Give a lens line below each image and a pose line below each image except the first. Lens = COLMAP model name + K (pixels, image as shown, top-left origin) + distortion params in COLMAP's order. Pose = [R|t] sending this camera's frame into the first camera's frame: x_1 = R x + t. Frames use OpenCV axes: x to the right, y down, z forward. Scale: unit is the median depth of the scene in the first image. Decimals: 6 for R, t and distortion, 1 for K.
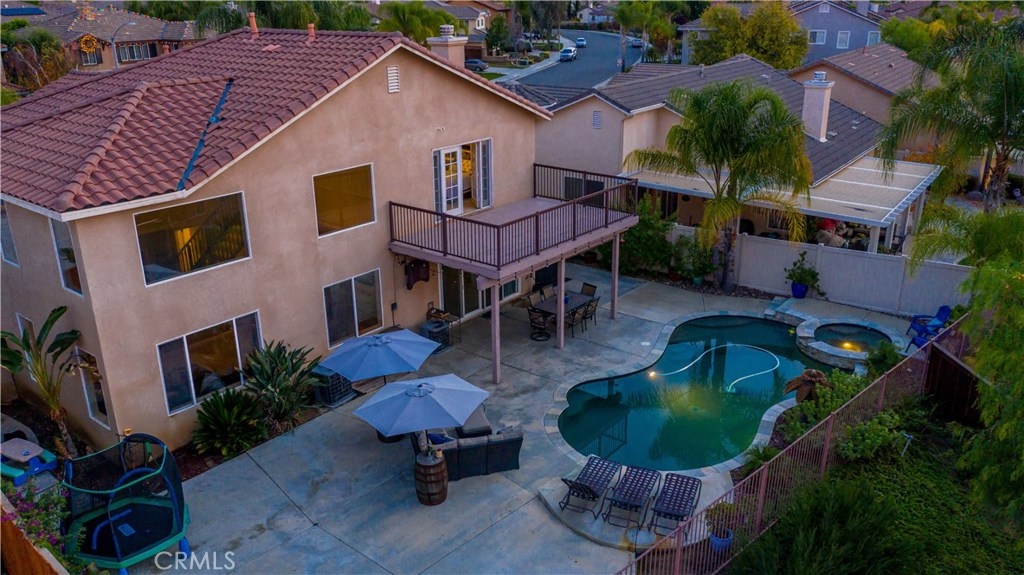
lens RADIAL K [[809.4, 0, 516.5], [0, 809.4, 282.7], [0, 0, 1]] dist [-0.007313, 0.008442]
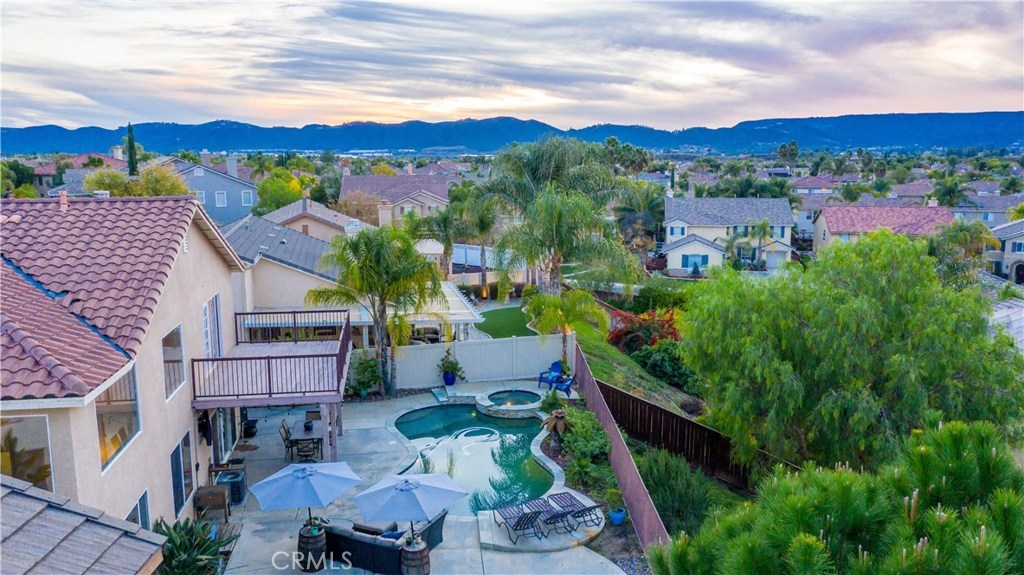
lens RADIAL K [[809.4, 0, 512.3], [0, 809.4, 291.3], [0, 0, 1]] dist [-0.007313, 0.008442]
pose [[0.672177, -0.119153, 0.730740, -0.634591], [0.248278, 0.966094, -0.070852, -0.012545], [-0.697521, 0.229051, 0.678970, 0.029989]]
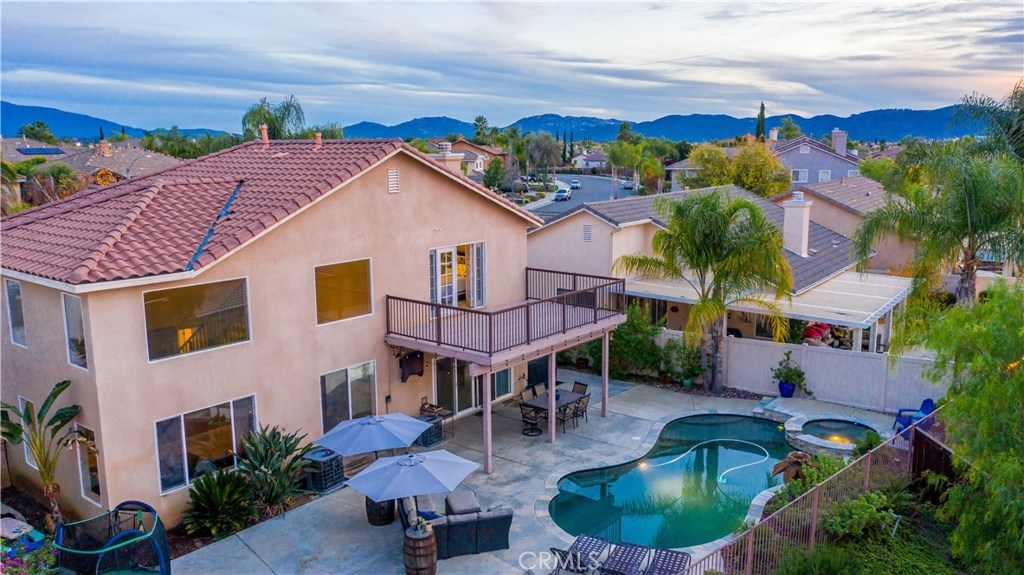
lens RADIAL K [[809.4, 0, 516.7], [0, 809.4, 284.0], [0, 0, 1]] dist [-0.007313, 0.008442]
pose [[0.999994, 0.001545, 0.003077, 0.007816], [-0.000989, 0.984900, -0.173124, 0.068638], [-0.003298, 0.173120, 0.984895, -0.031930]]
